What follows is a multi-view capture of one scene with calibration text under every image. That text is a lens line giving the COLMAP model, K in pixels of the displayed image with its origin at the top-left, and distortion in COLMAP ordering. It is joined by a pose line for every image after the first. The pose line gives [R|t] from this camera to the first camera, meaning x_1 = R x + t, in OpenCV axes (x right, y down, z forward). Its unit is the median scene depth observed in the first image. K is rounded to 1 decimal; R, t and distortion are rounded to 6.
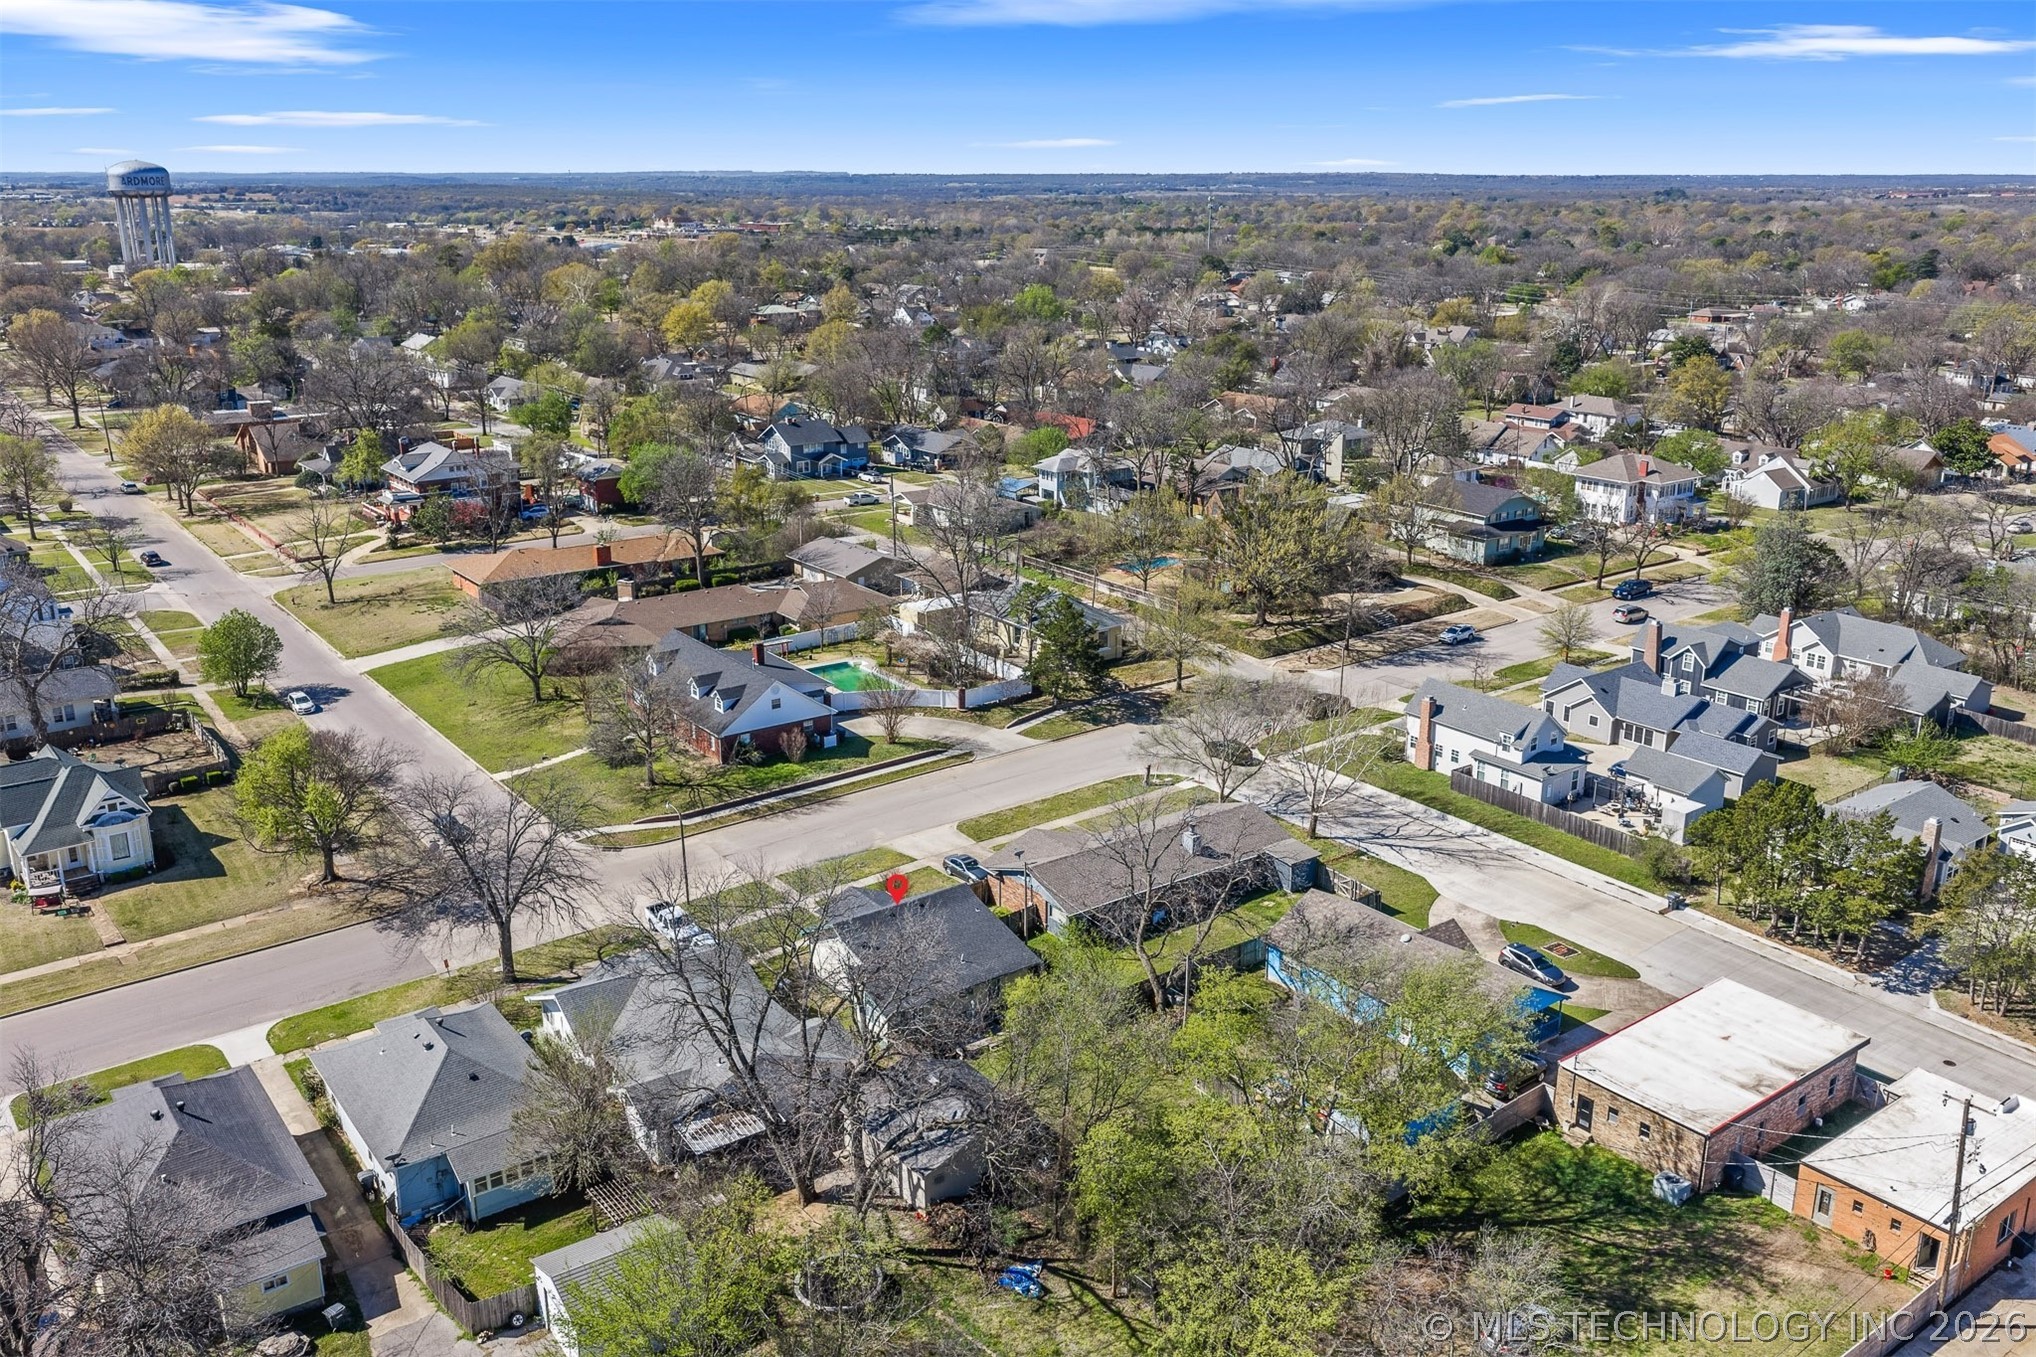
lens RADIAL K [[1689.2, 0, 1019.2], [0, 1689.2, 626.6], [0, 0, 1]] dist [0.020769, -0.044941]
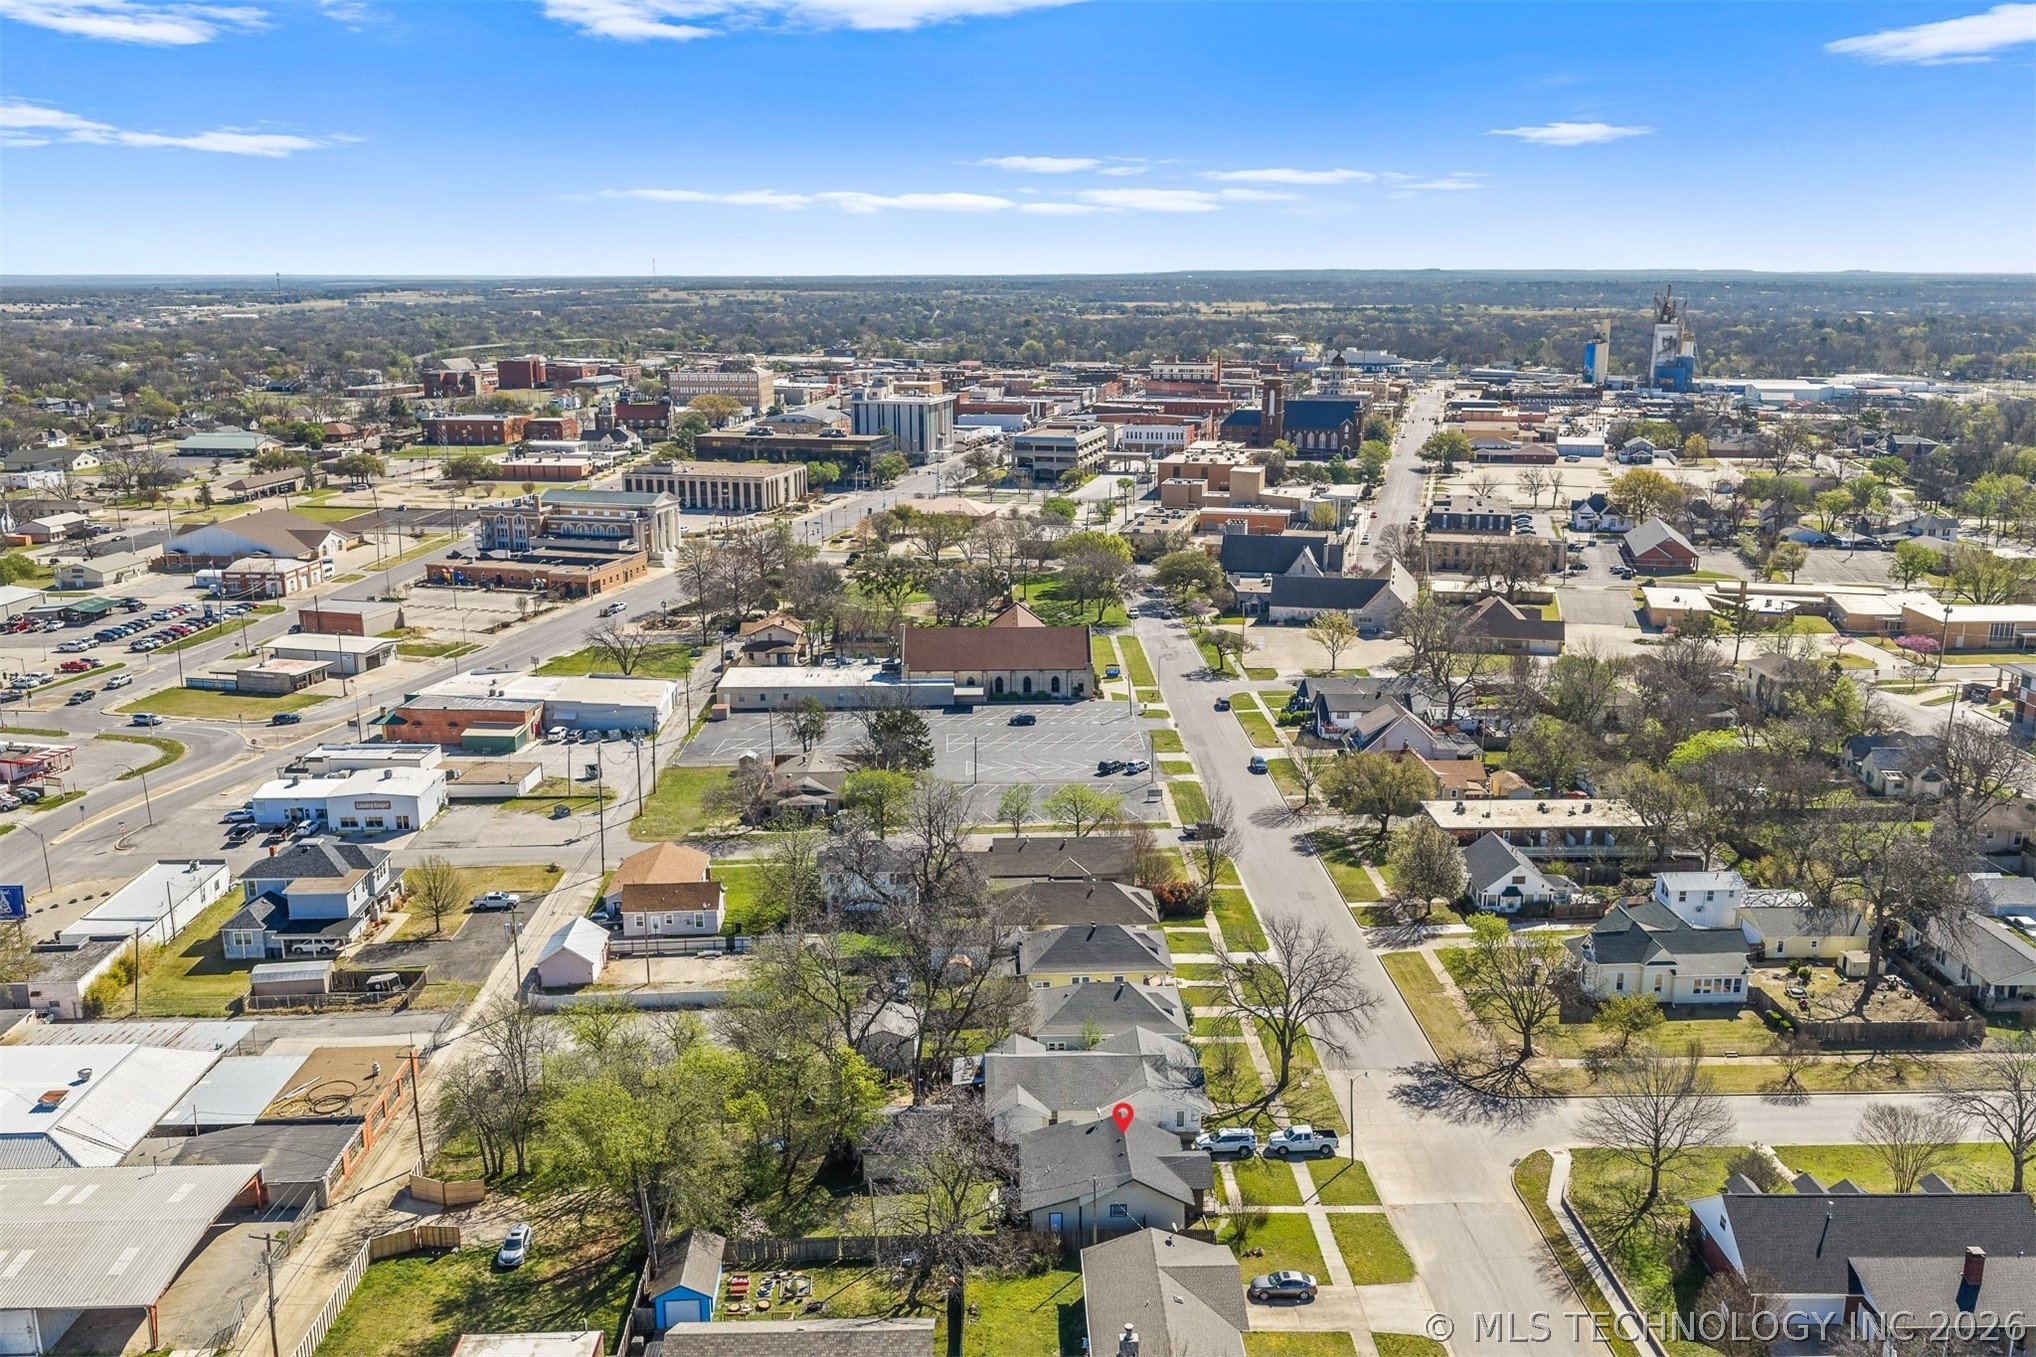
lens RADIAL K [[1689.2, 0, 1019.2], [0, 1689.2, 626.6], [0, 0, 1]] dist [0.020769, -0.044941]
pose [[-0.578409, 0.171891, -0.797431, 0.687832], [-0.207836, 0.914235, 0.347820, -0.453324], [0.788826, 0.366917, -0.493077, 1.104599]]
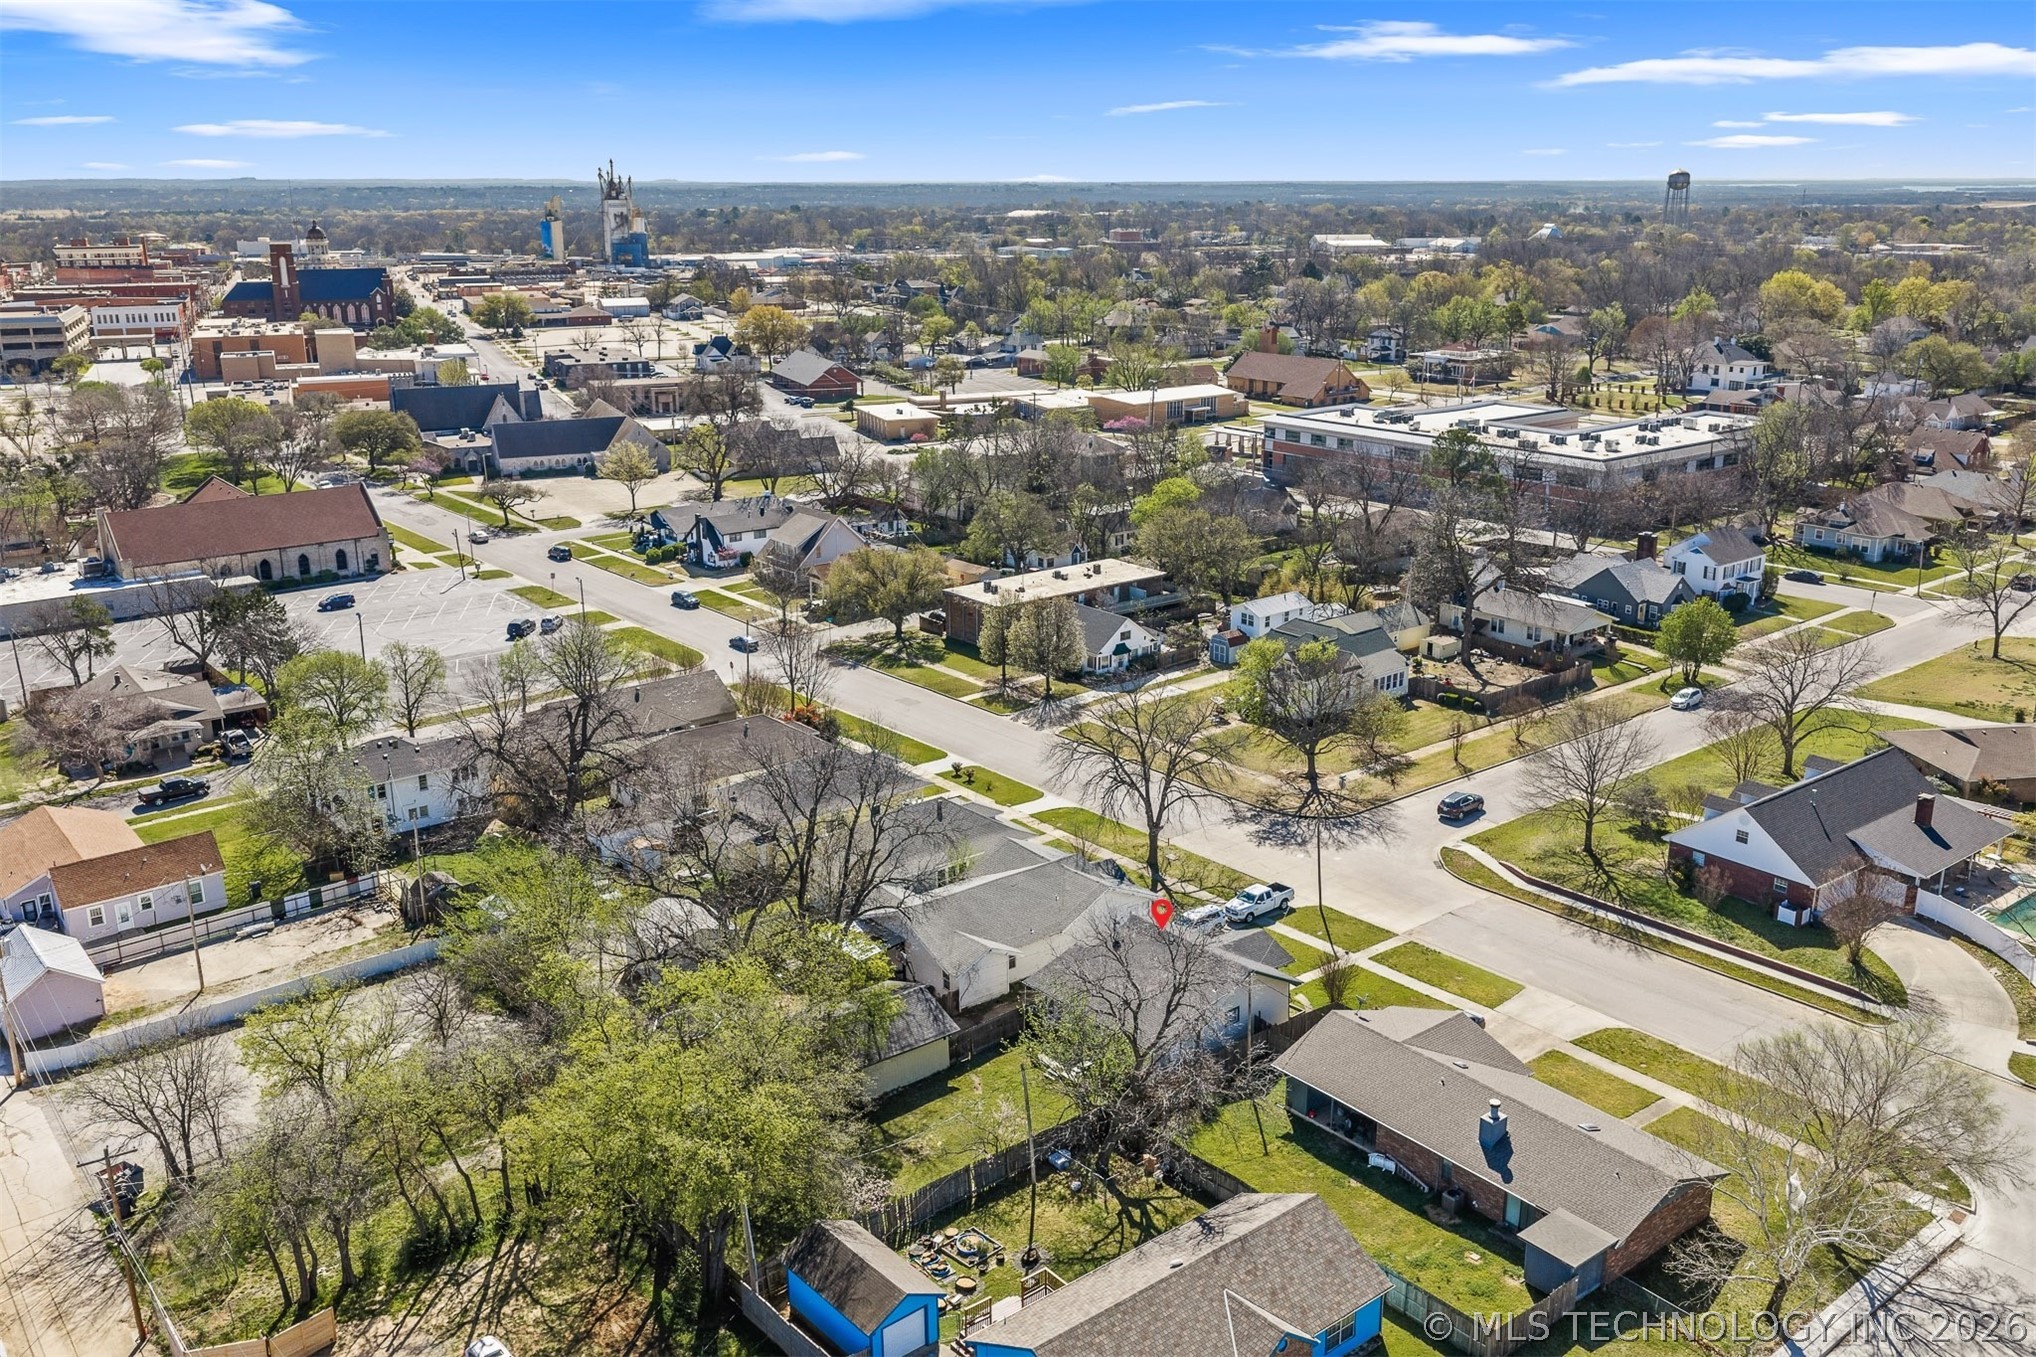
lens RADIAL K [[1698.7, 0, 1017.7], [0, 1698.7, 622.9], [0, 0, 1]] dist [0.012533, -0.015602]
pose [[0.037297, 0.254915, -0.966244, 0.642113], [-0.255977, 0.937093, 0.237343, -0.164767], [0.965963, 0.238484, 0.100203, 0.604782]]
